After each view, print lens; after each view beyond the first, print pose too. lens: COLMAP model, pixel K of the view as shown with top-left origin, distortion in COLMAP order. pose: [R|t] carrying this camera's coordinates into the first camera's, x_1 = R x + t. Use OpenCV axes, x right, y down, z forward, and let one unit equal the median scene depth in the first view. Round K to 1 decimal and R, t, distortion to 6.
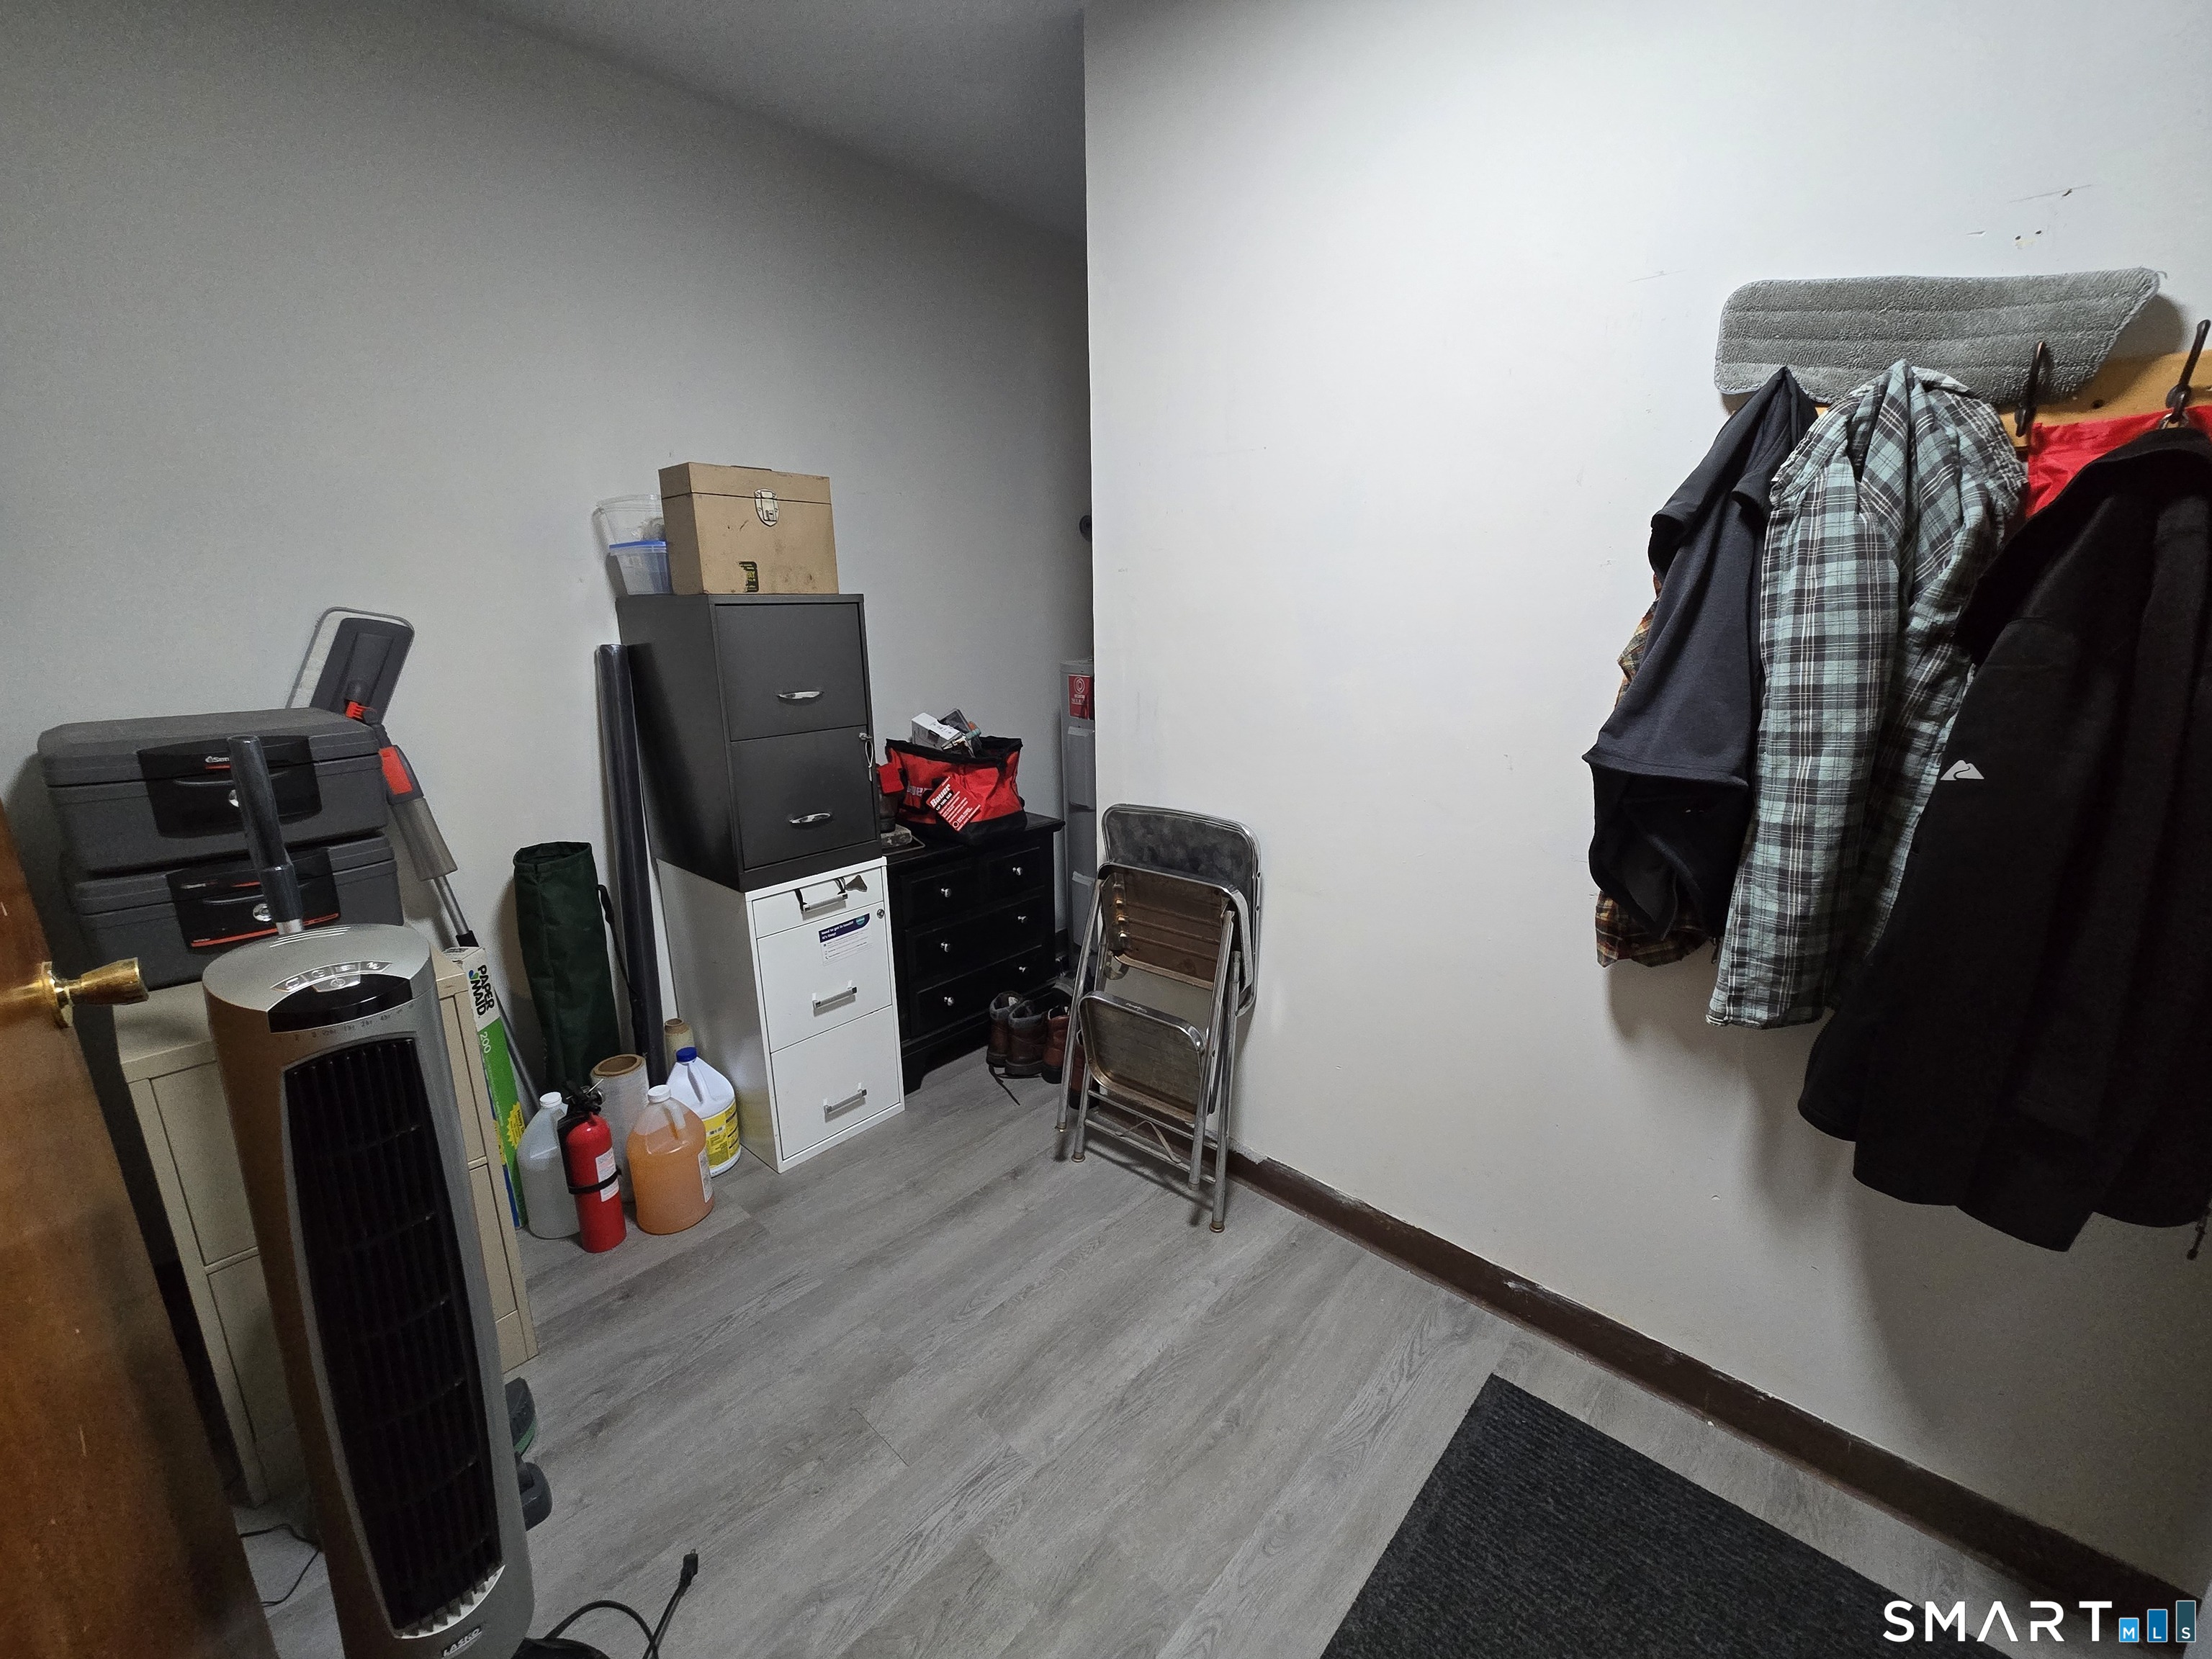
lens RADIAL K [[915.2, 0, 1111.8], [0, 915.2, 821.4], [0, 0, 1]] dist [0.010364, -0.000057]
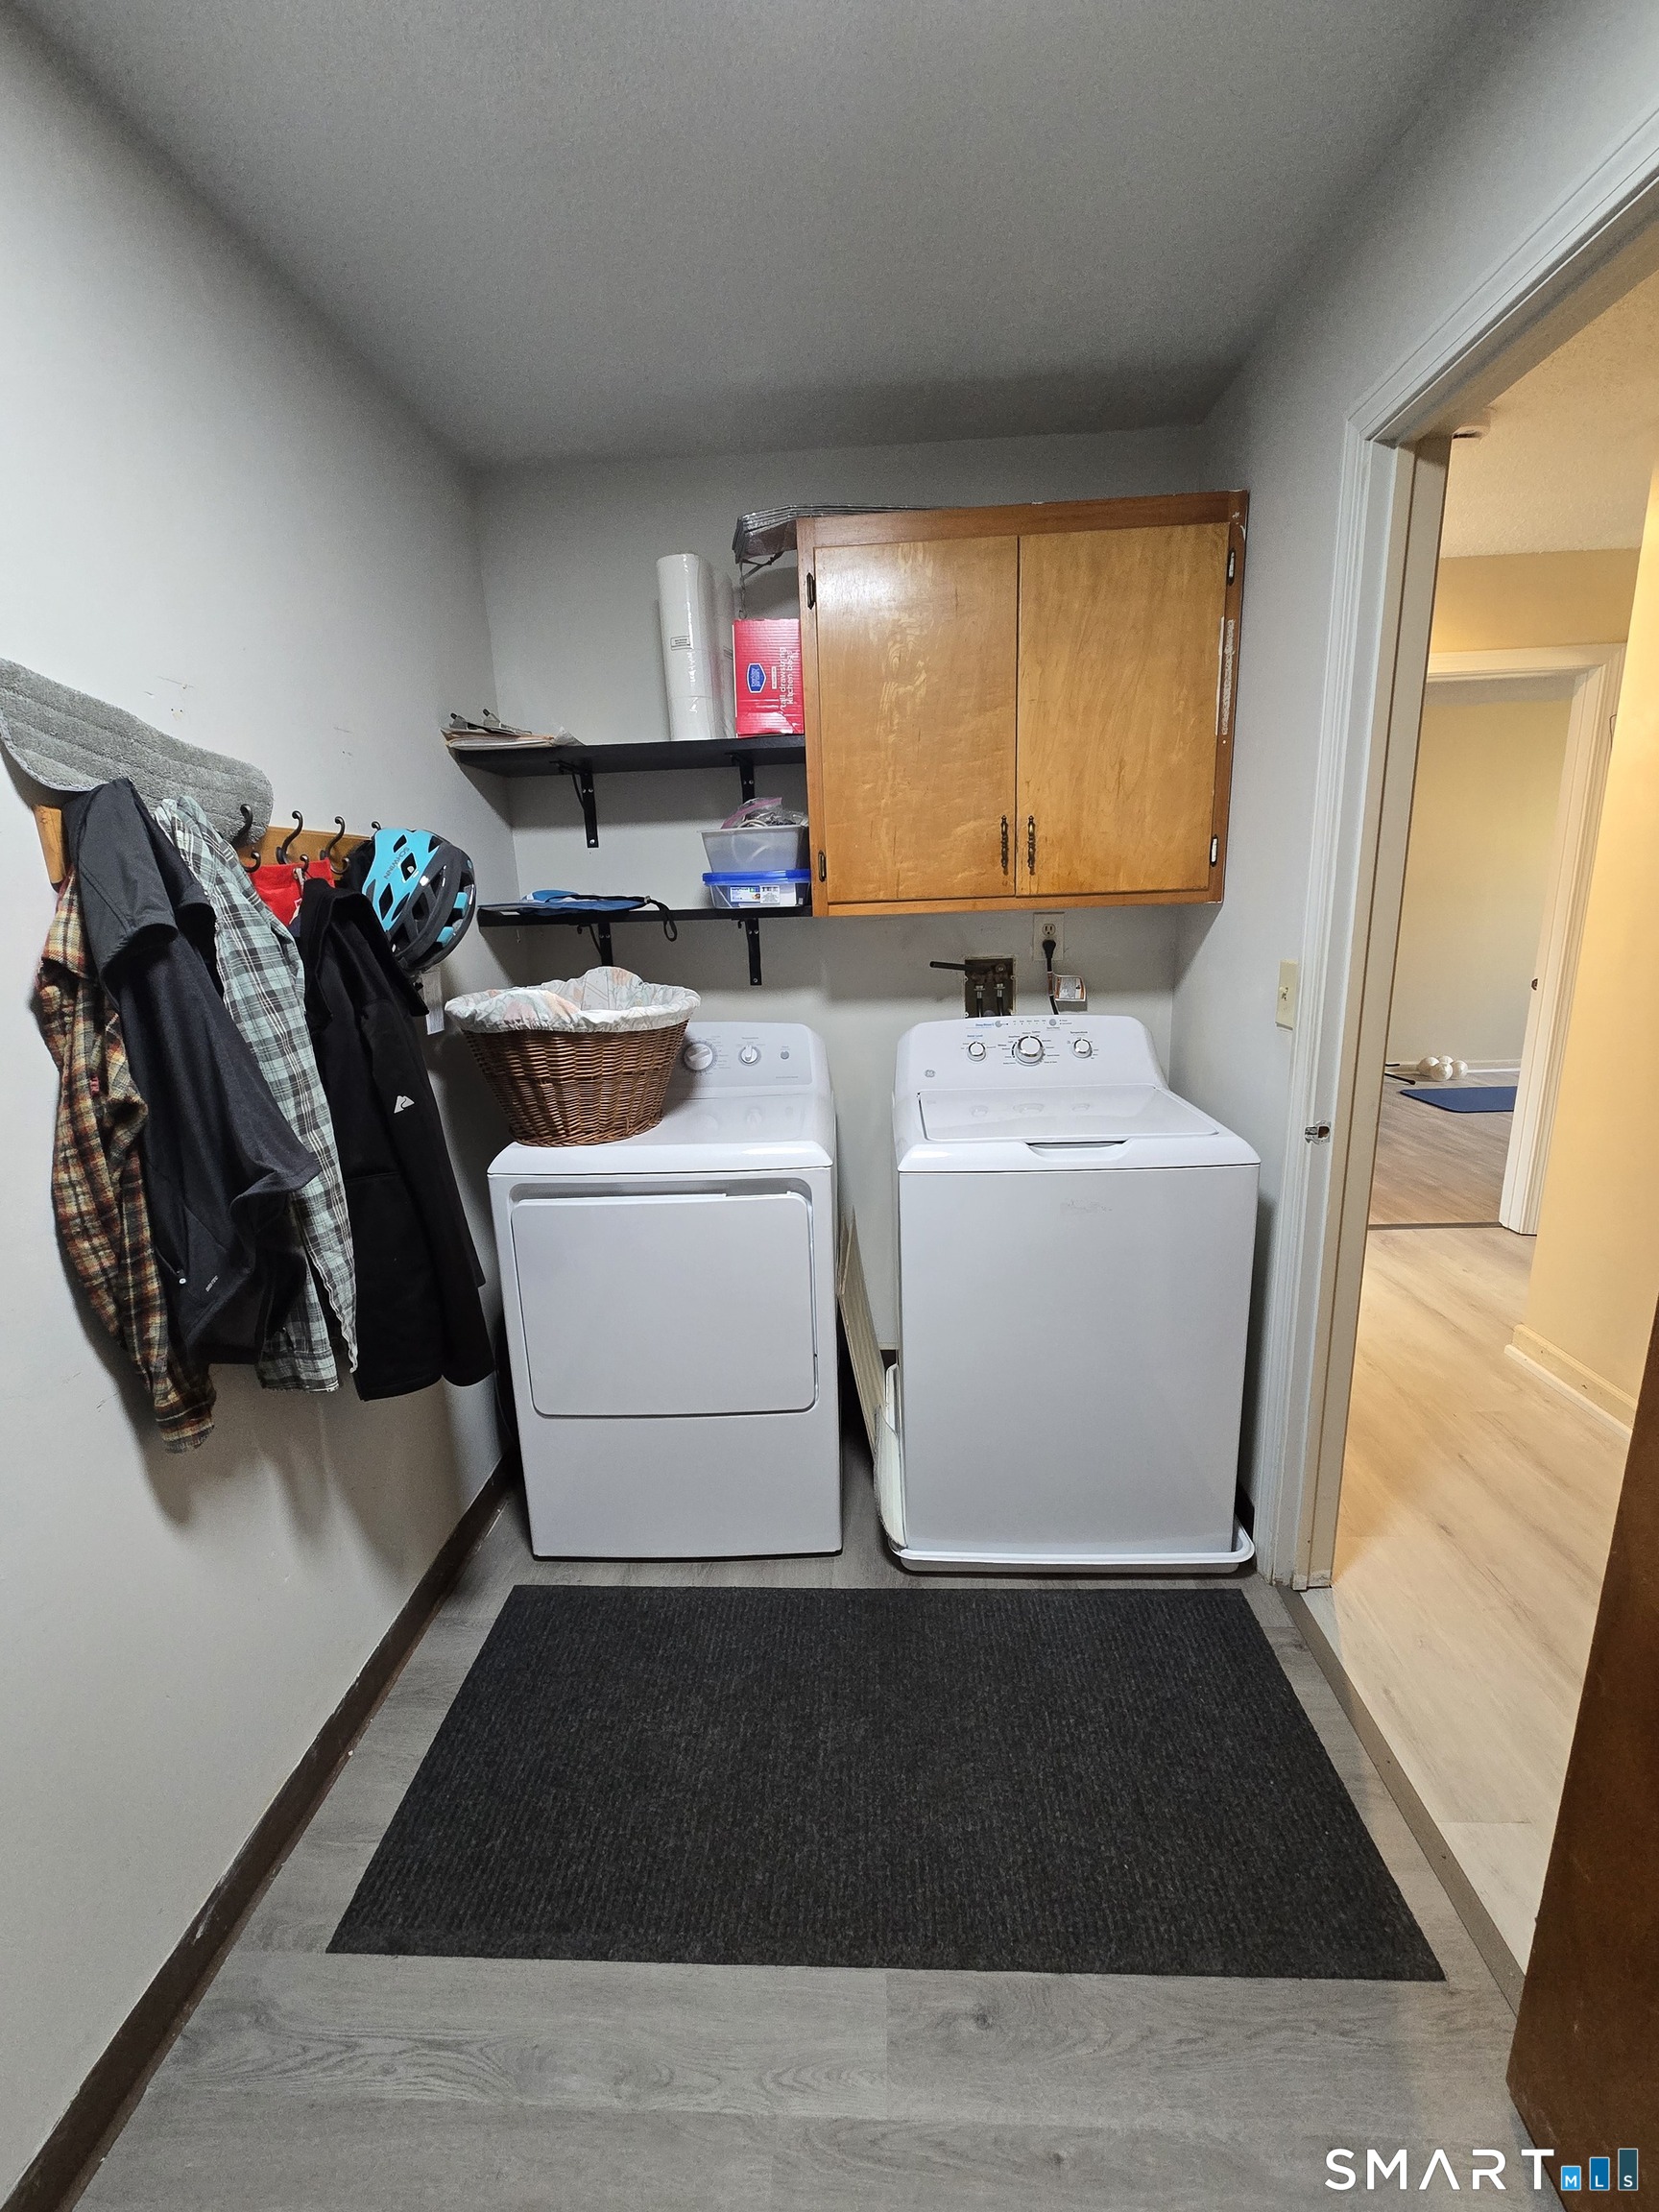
lens RADIAL K [[915.2, 0, 829.5], [0, 915.2, 1106.0], [0, 0, 1]] dist [0.010364, -0.000057]
pose [[-0.635903, -0.142924, 0.758419, -0.451719], [0.227995, 0.904053, 0.361533, -0.315219], [-0.737323, 0.402816, -0.542304, 0.971783]]
